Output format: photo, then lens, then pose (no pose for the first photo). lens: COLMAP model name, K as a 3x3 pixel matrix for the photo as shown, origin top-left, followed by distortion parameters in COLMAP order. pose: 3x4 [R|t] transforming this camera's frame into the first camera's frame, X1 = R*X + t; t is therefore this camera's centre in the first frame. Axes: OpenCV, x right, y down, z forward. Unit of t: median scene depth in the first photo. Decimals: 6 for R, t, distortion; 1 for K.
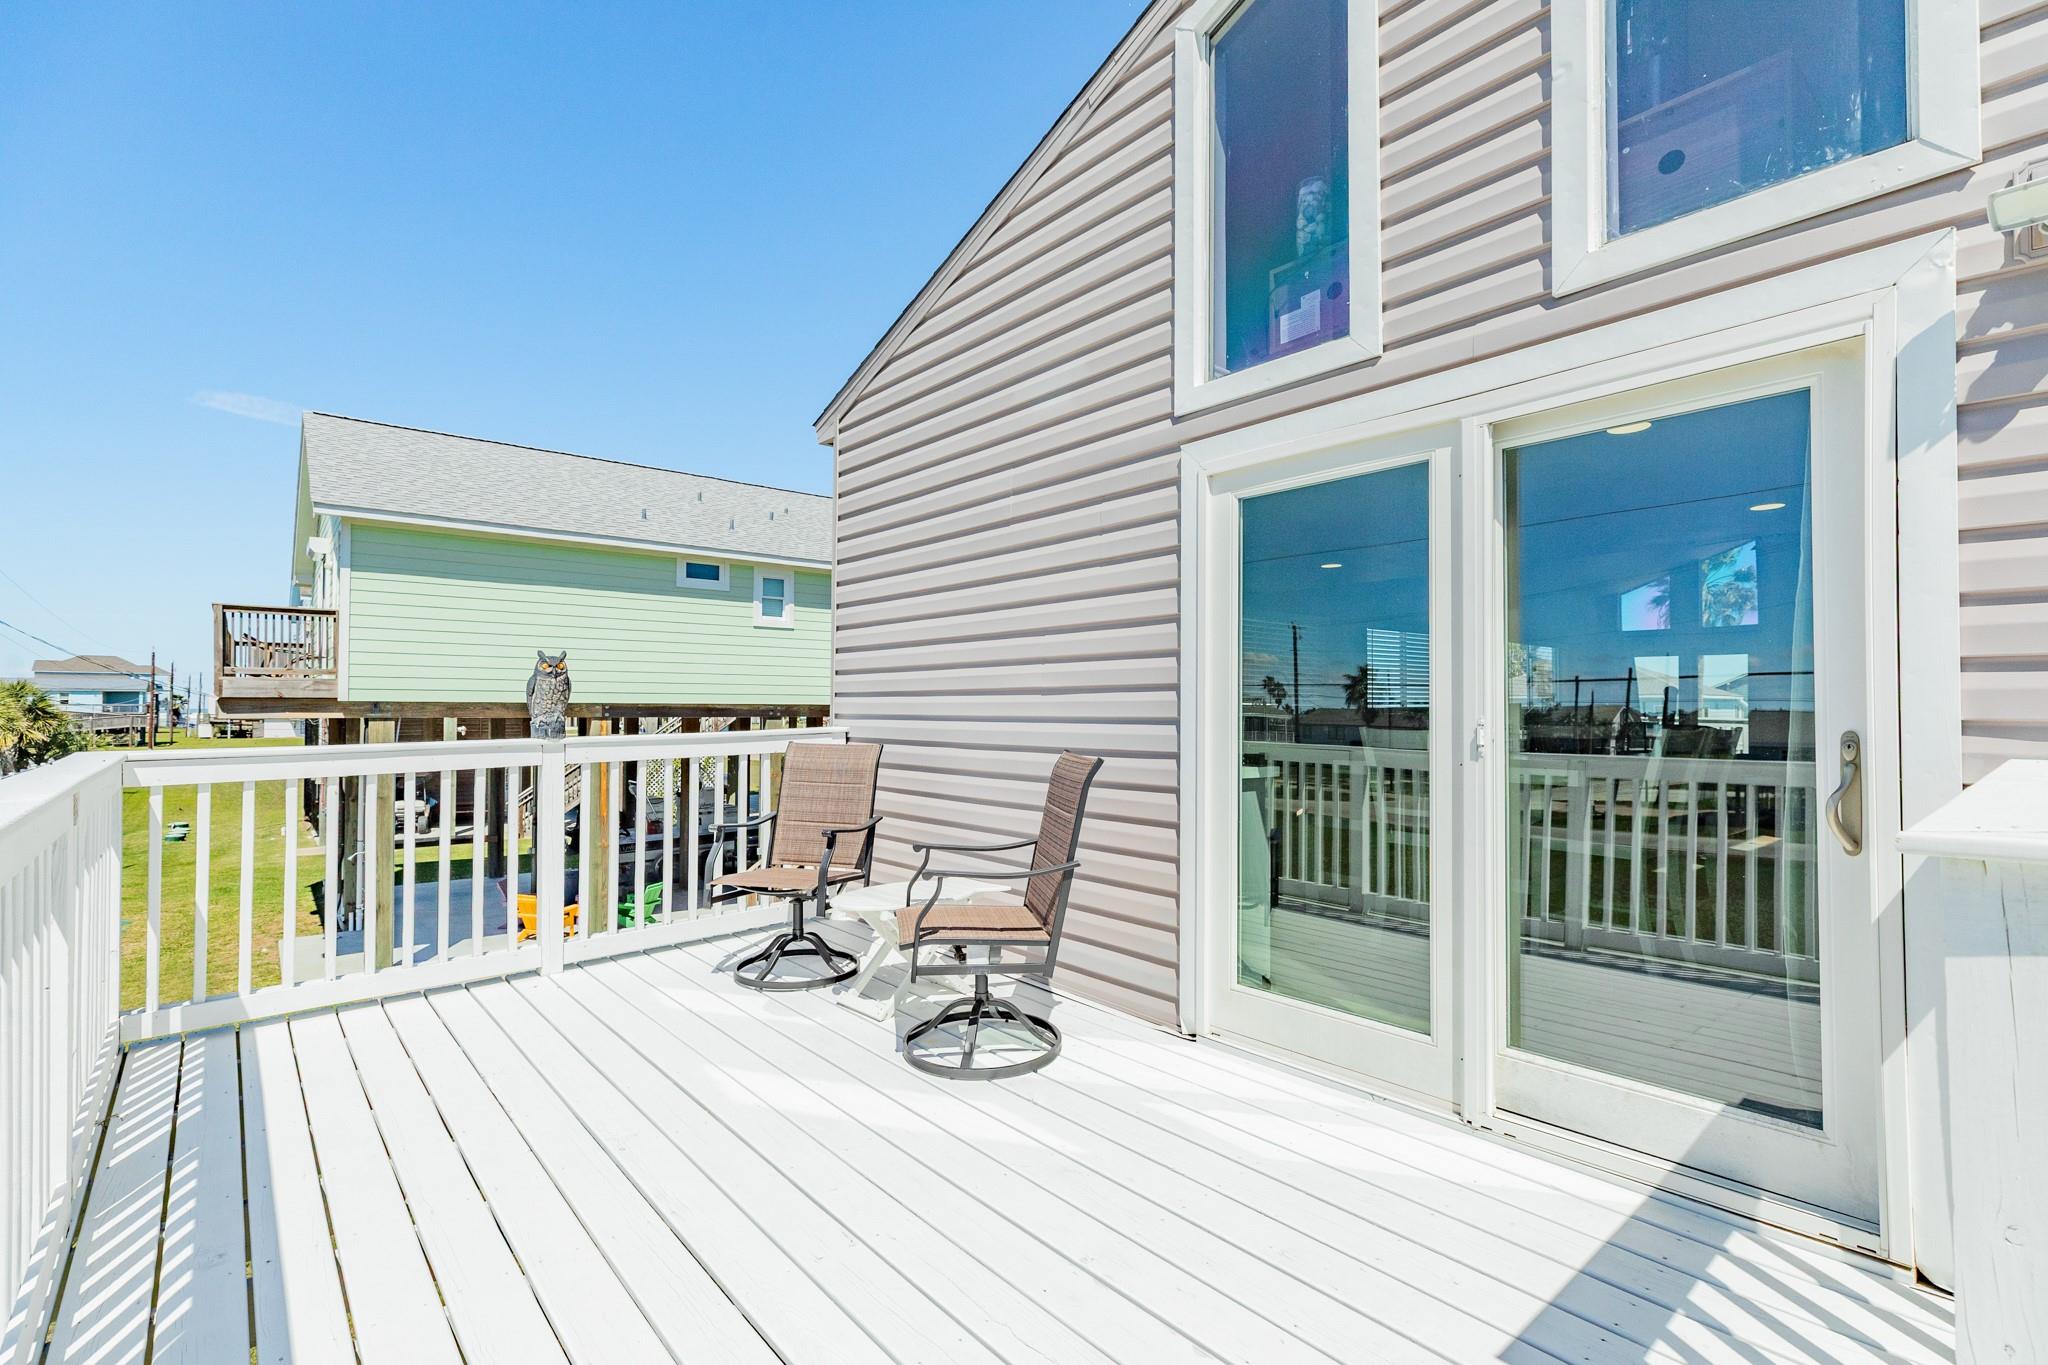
lens RADIAL K [[928.7, 0, 1016.1], [0, 928.7, 702.6], [0, 0, 1]] dist [-0.001434, -0.000428]
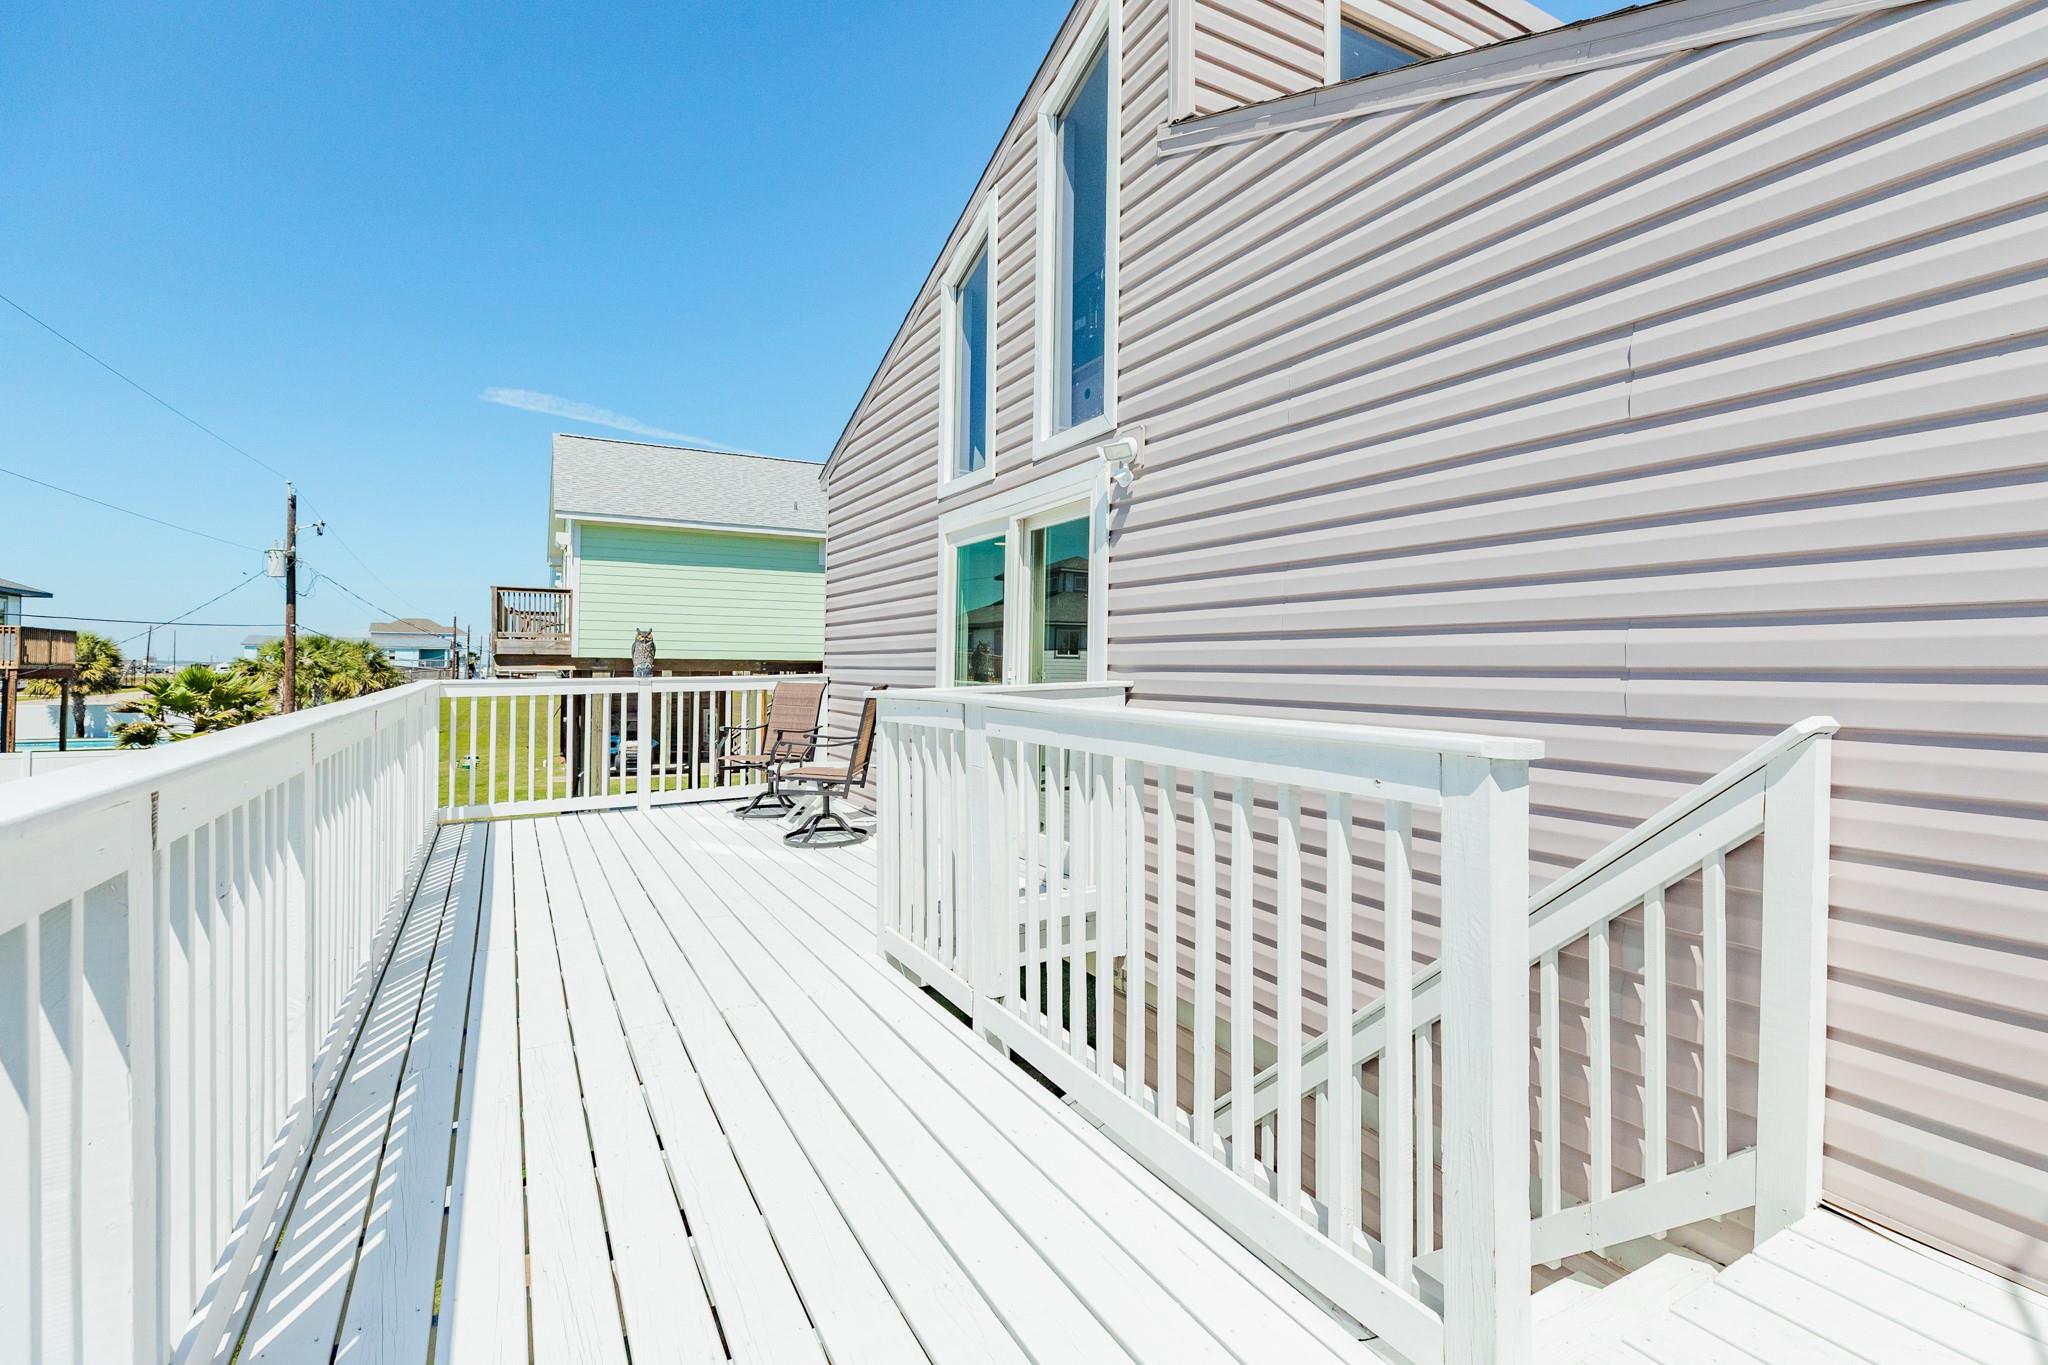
lens RADIAL K [[928.7, 0, 1016.6], [0, 928.7, 660.3], [0, 0, 1]] dist [-0.001434, -0.000428]
pose [[0.978986, 0.002594, -0.203909, 0.484743], [-0.002560, 0.999997, 0.000433, 0.002435], [0.203909, 0.000098, 0.978990, -0.515536]]
